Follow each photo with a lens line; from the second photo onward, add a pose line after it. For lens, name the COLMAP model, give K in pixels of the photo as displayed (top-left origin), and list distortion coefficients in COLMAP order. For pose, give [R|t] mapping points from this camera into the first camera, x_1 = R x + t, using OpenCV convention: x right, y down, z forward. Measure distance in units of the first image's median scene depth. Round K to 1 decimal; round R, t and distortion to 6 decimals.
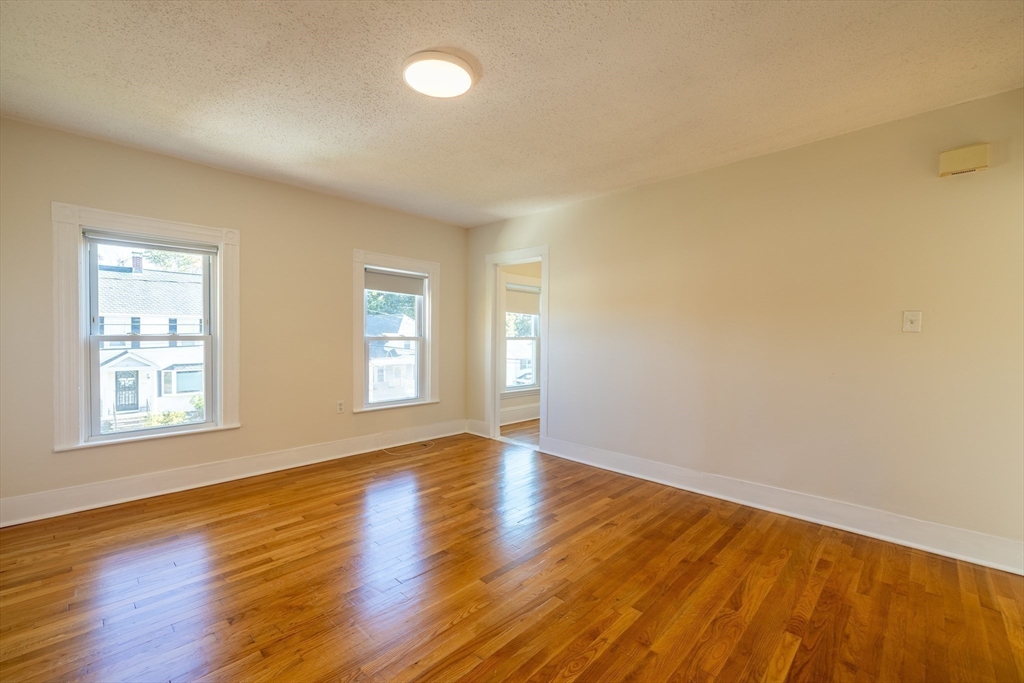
lens RADIAL K [[428.8, 0, 505.4], [0, 428.8, 340.6], [0, 0, 1]] dist [-0.000064, 0.000208]
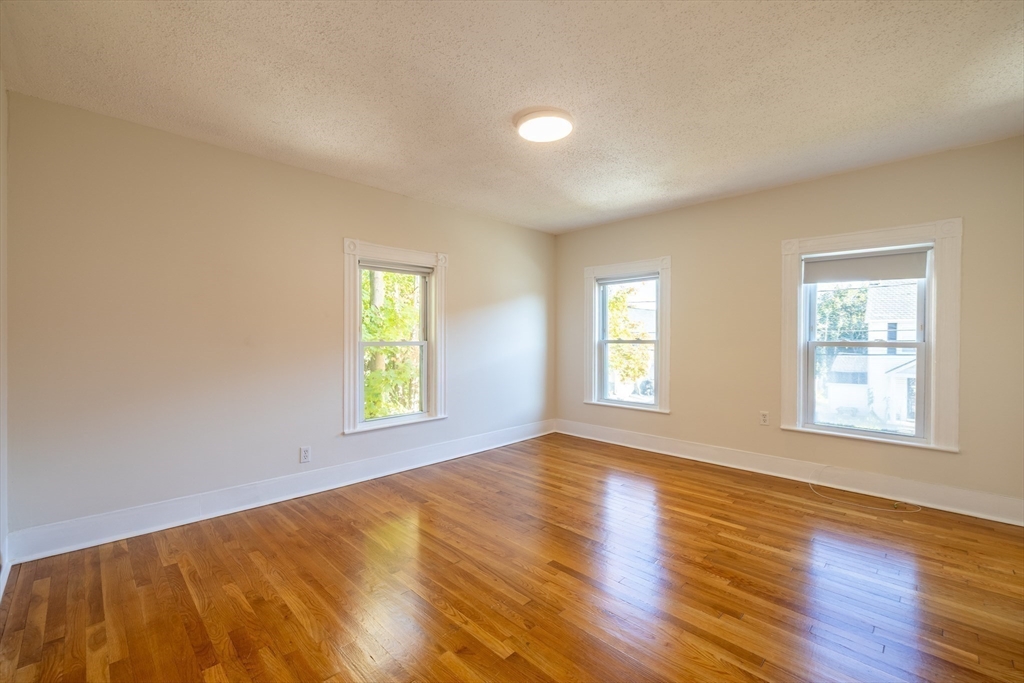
lens RADIAL K [[428.8, 0, 505.4], [0, 428.8, 340.6], [0, 0, 1]] dist [-0.000064, 0.000208]
pose [[-0.011978, -0.000111, -0.999928, 0.541128], [-0.015343, 0.999882, 0.000072, -0.002362], [0.999811, 0.015343, -0.011978, 0.459221]]
